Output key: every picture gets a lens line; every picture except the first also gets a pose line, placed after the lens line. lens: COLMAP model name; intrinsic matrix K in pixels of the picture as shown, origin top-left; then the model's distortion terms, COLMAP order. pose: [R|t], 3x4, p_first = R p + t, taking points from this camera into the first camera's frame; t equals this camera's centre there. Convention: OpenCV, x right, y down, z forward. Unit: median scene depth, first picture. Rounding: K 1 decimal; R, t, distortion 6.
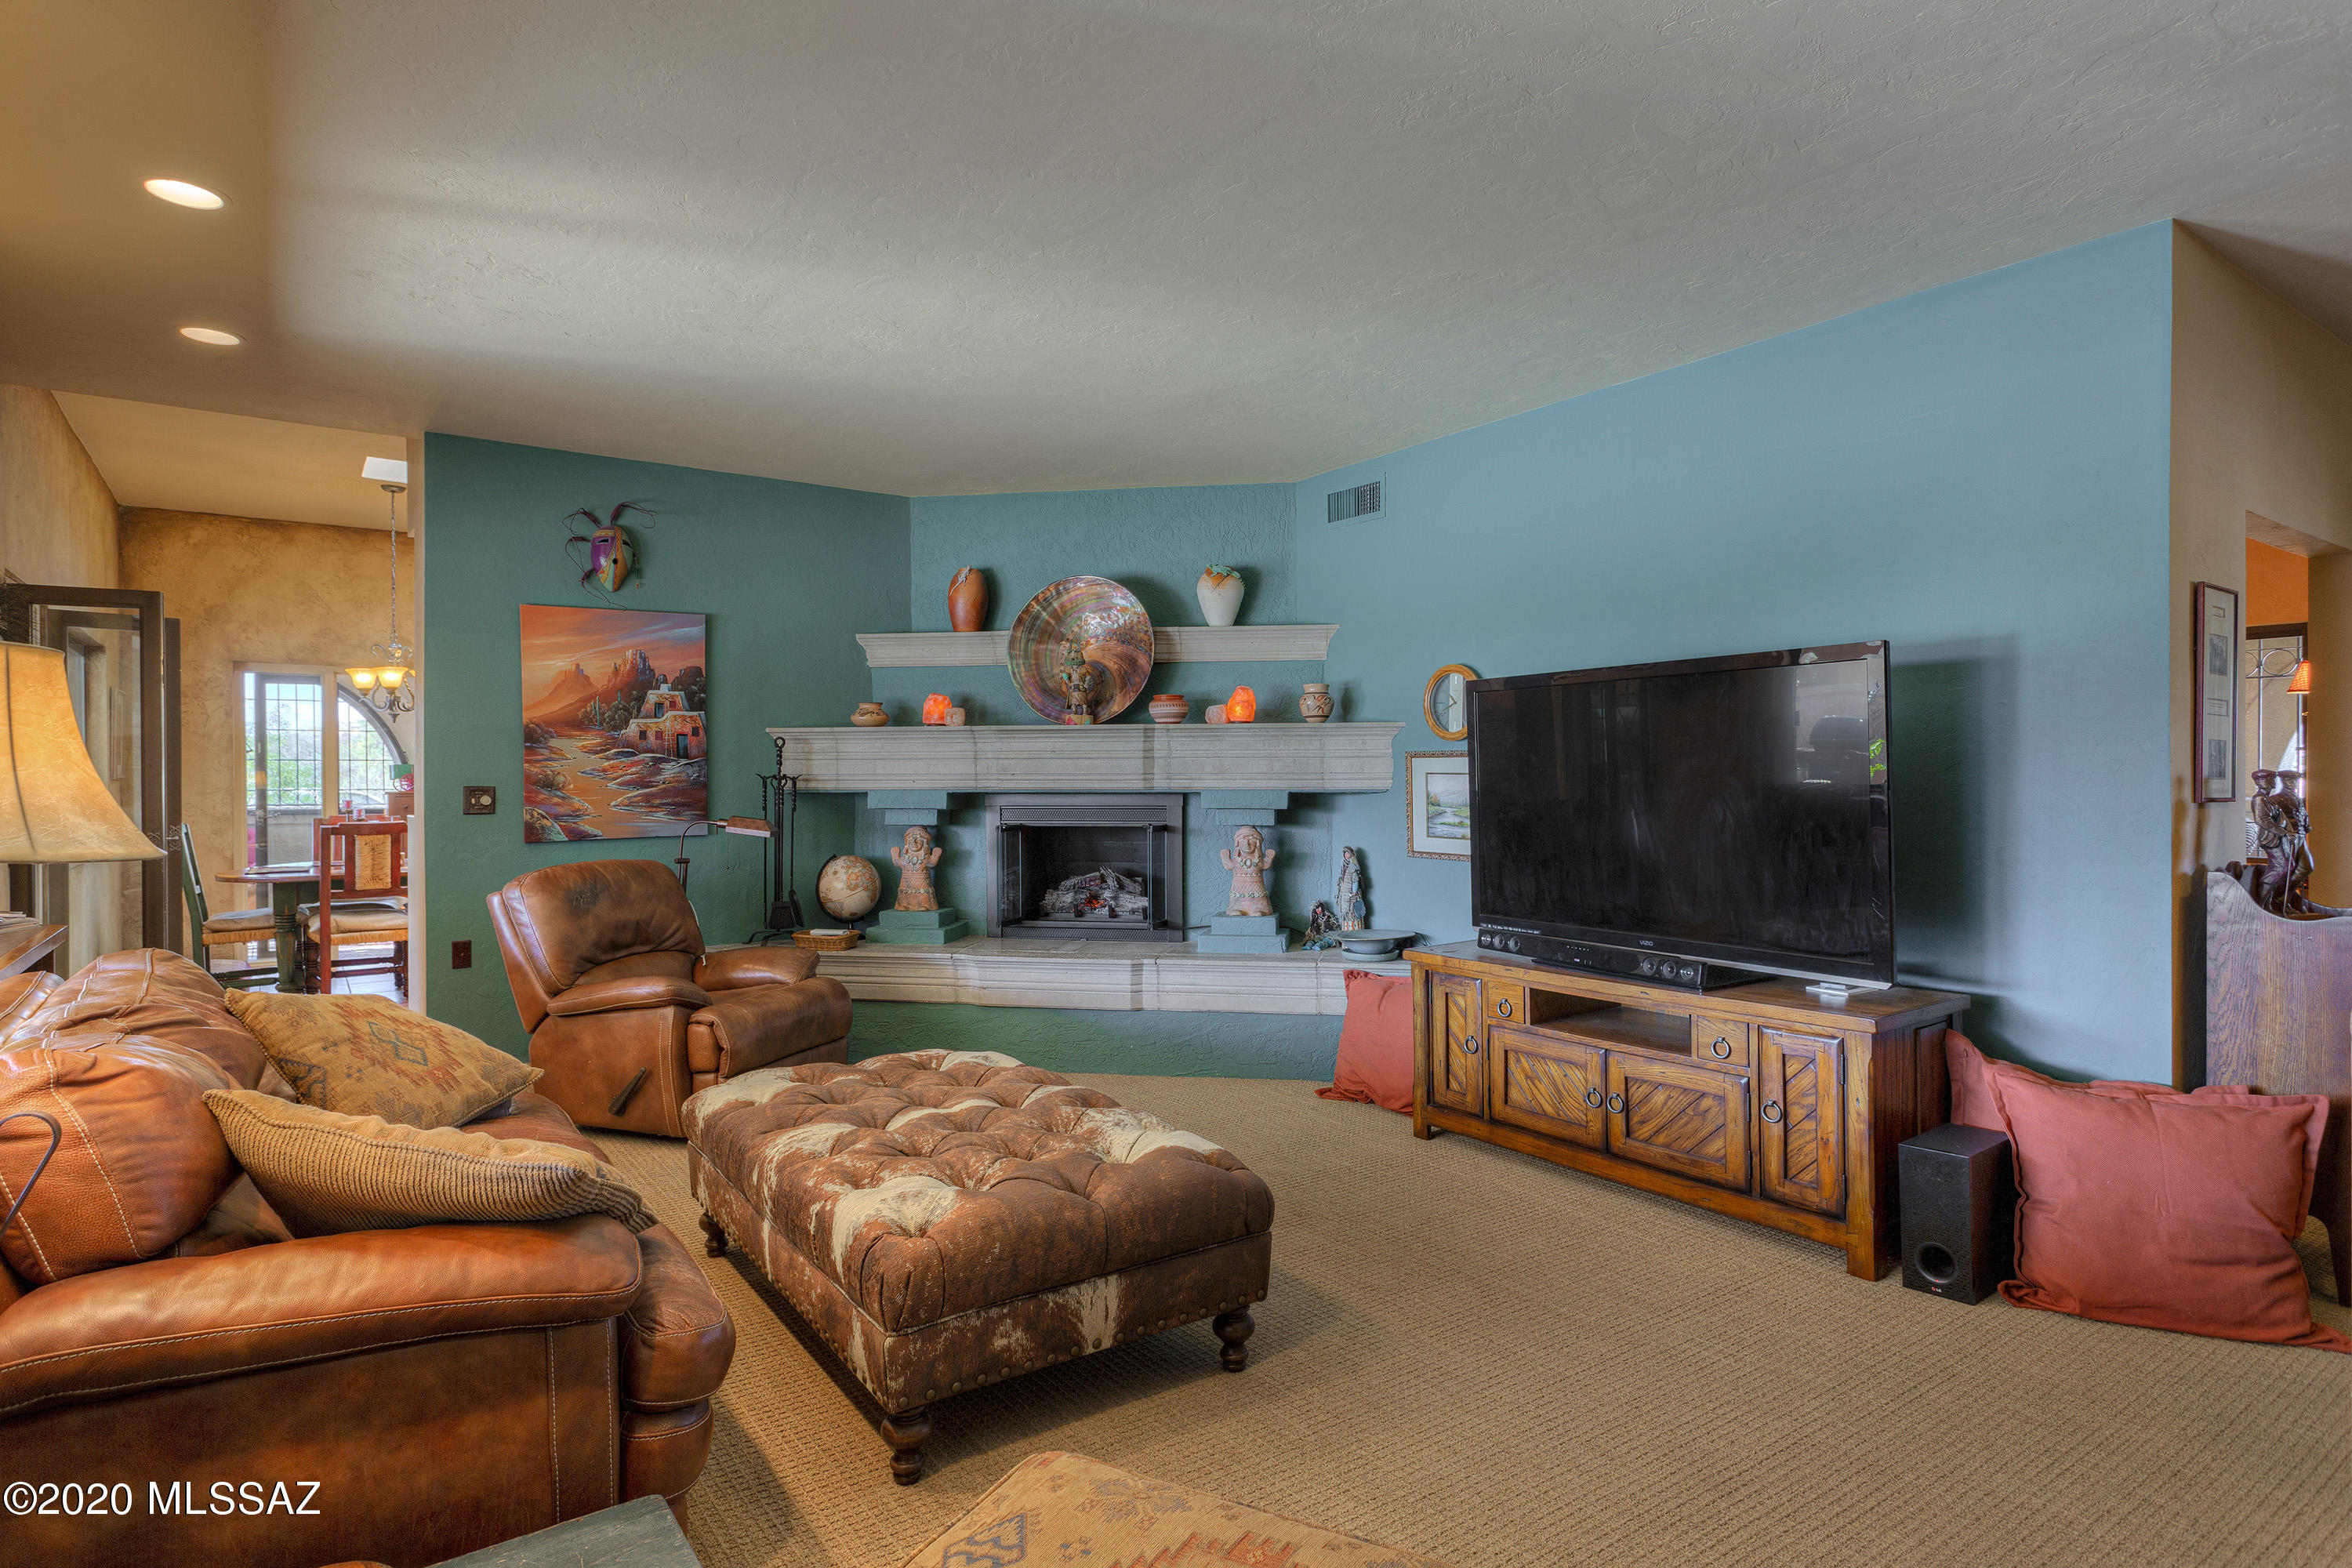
lens RADIAL K [[1250.7, 0, 1176.0], [0, 1250.7, 784.0], [0, 0, 1]] dist [0.000508, -0.000357]
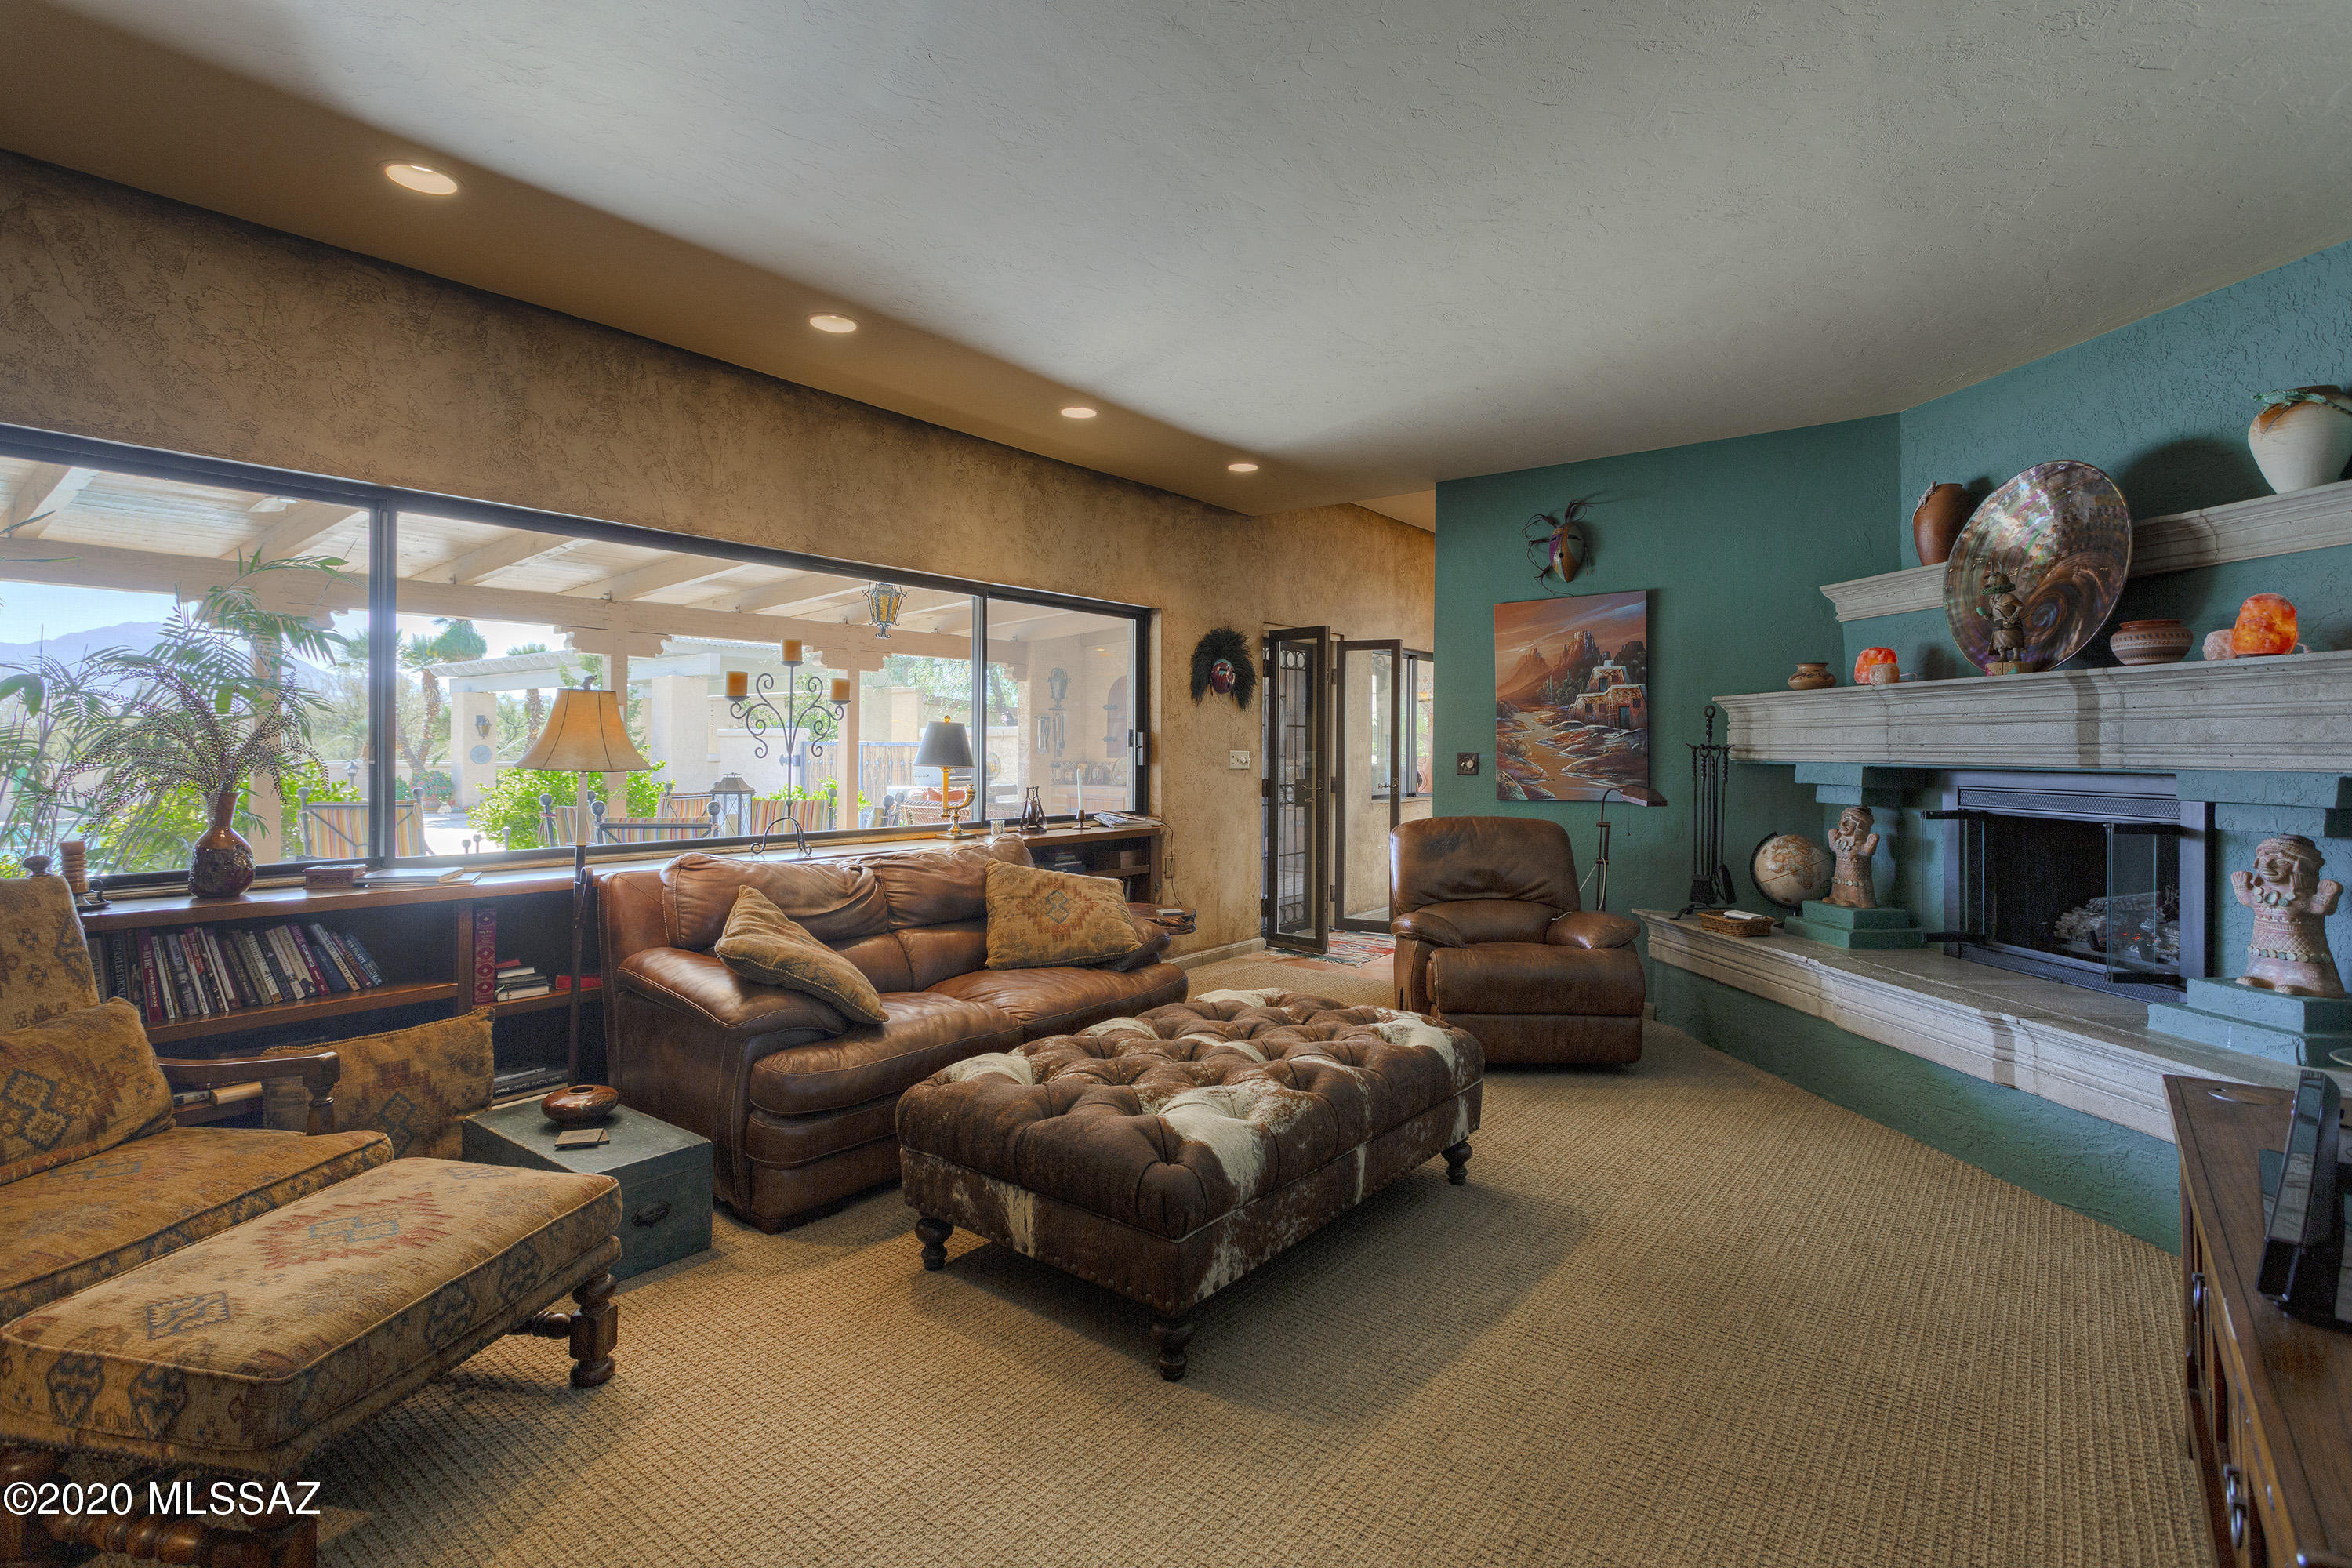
lens RADIAL K [[1119.0, 0, 1176.3], [0, 1119.0, 743.7], [0, 0, 1]] dist [0.002951, 0.000404]
pose [[0.287013, 0.001932, -0.957925, 0.407850], [-0.012029, 0.999926, -0.001587, -0.001650], [0.957851, 0.011978, 0.287015, 0.364748]]
